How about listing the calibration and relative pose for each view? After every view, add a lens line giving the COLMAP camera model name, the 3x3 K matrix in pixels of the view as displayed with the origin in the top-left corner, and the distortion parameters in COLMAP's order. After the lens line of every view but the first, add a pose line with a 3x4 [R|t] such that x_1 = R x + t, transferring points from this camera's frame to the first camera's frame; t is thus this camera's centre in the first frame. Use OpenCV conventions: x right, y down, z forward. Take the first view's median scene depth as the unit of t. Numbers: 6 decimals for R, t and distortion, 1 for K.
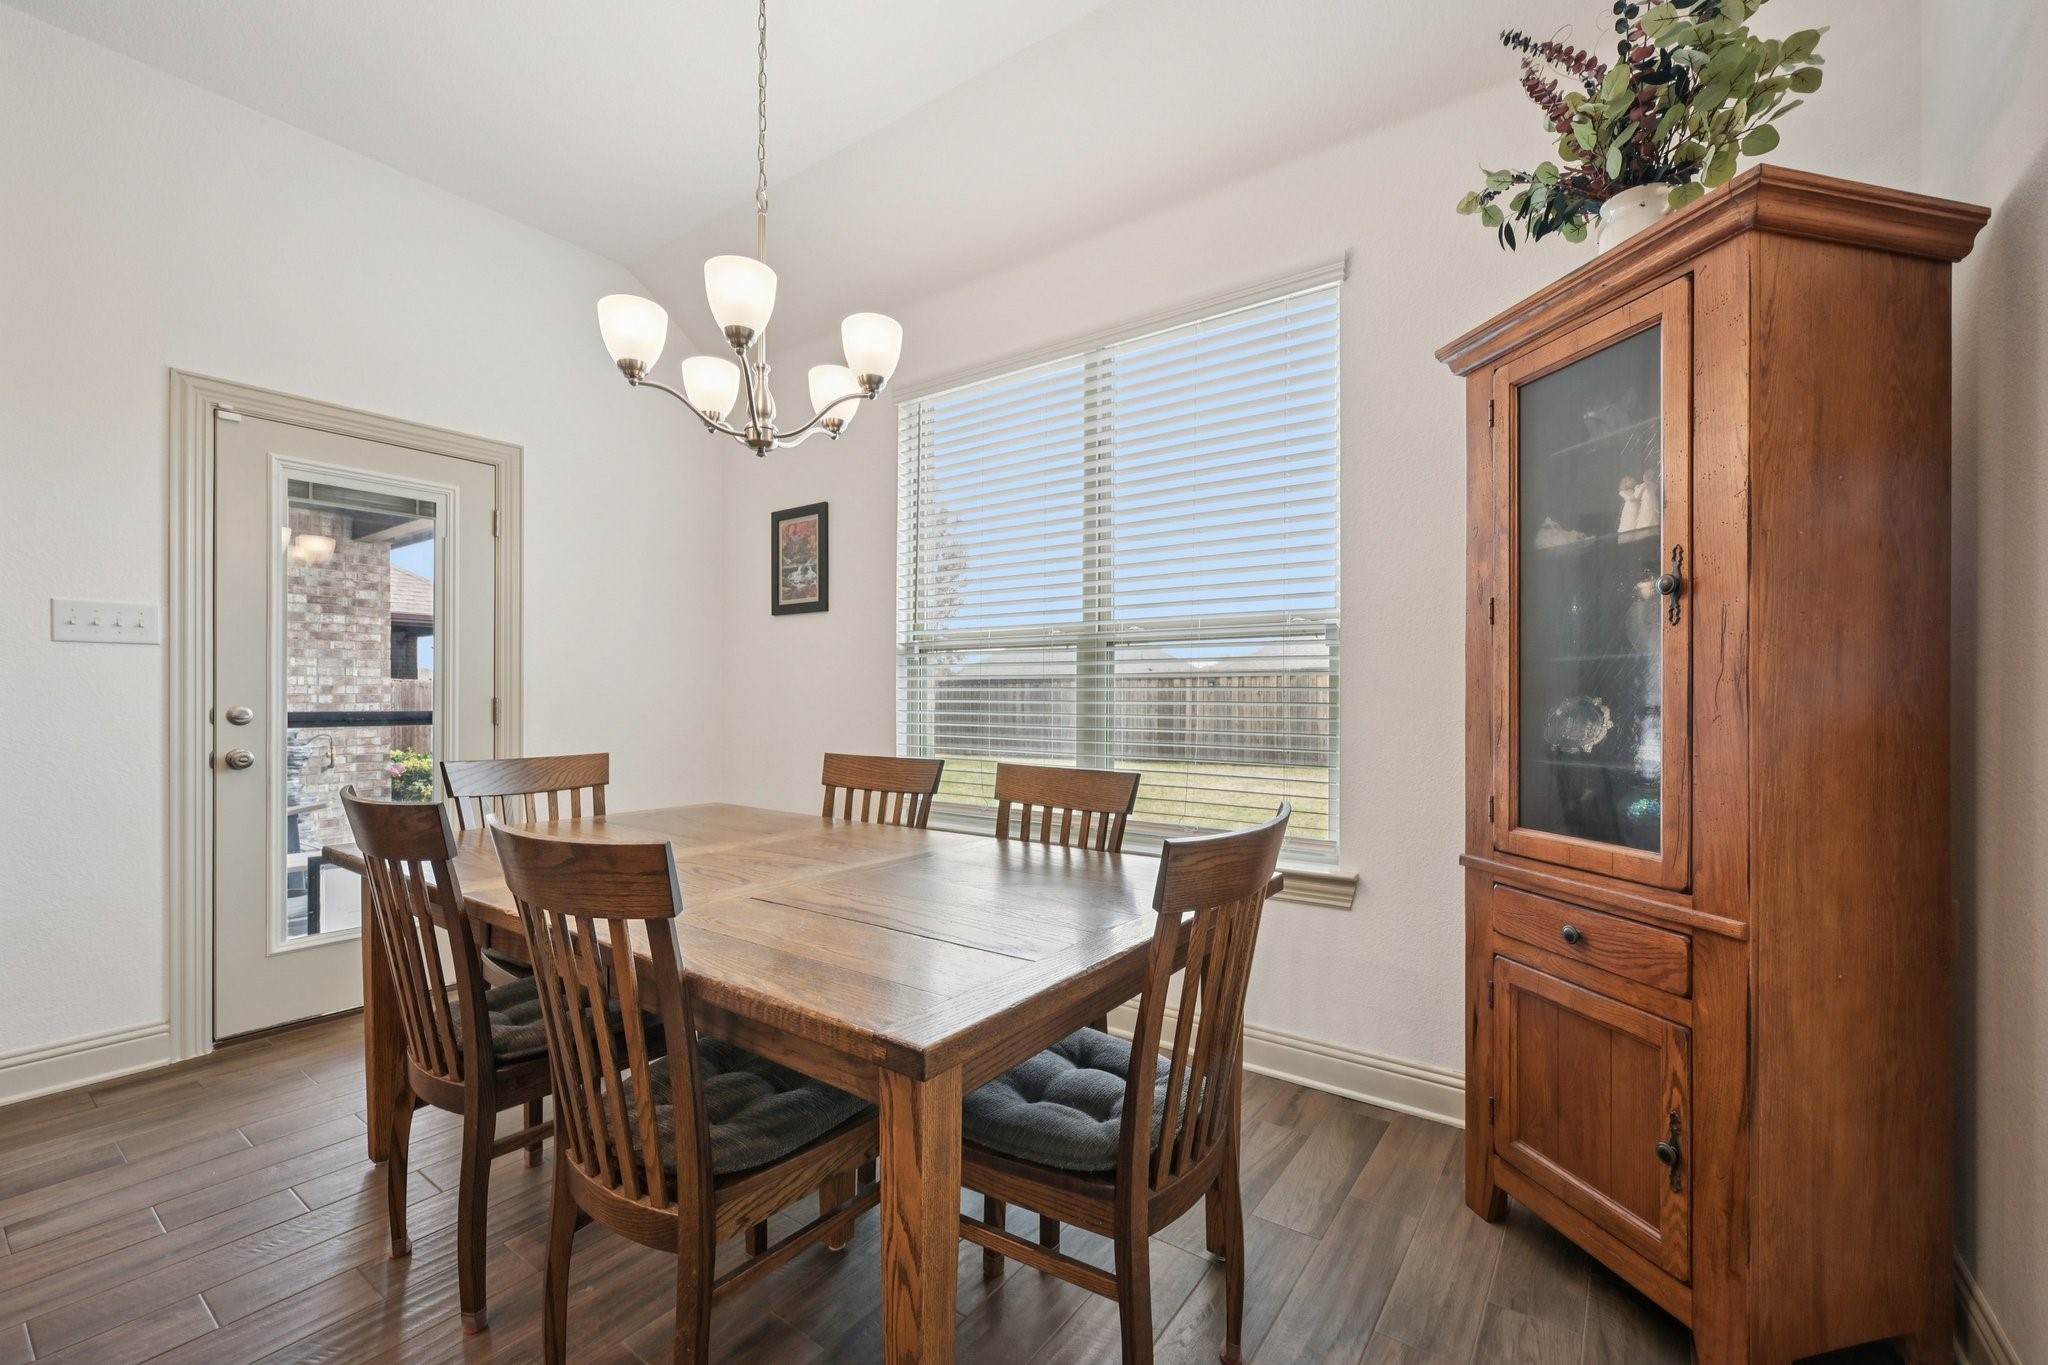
lens RADIAL K [[823.7, 0, 1031.5], [0, 823.7, 684.1], [0, 0, 1]] dist [-0.001000, 0.000100]
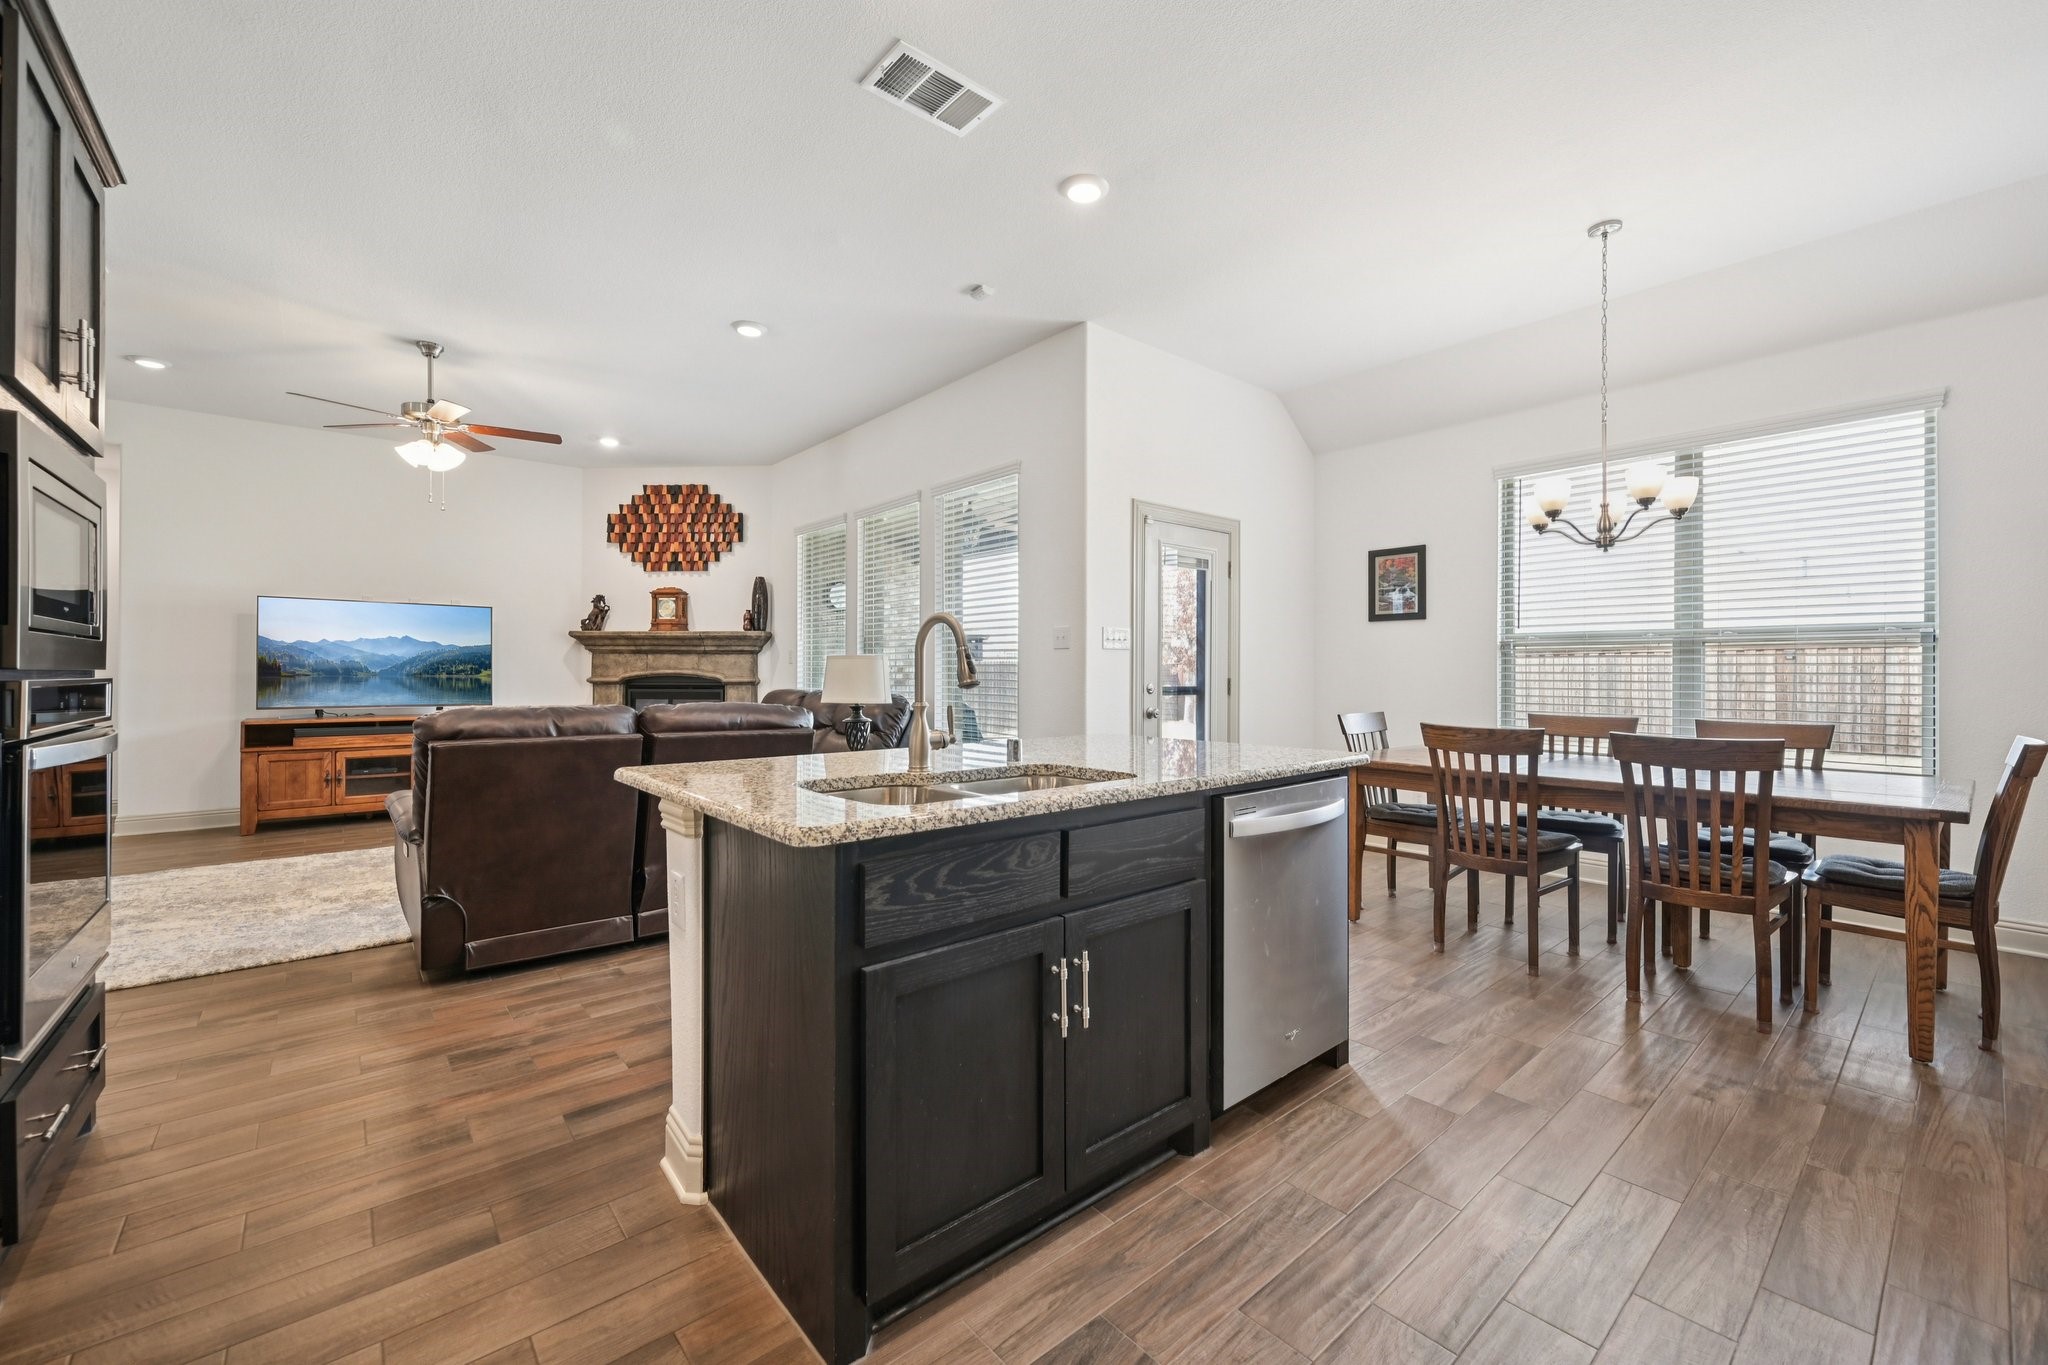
lens RADIAL K [[823.7, 0, 1018.9], [0, 823.7, 683.3], [0, 0, 1]] dist [-0.001000, 0.000100]
pose [[0.966970, 0.005431, -0.254832, -0.706939], [0.000627, 0.999719, 0.023685, -0.013126], [0.254889, -0.023063, 0.966695, -0.737164]]
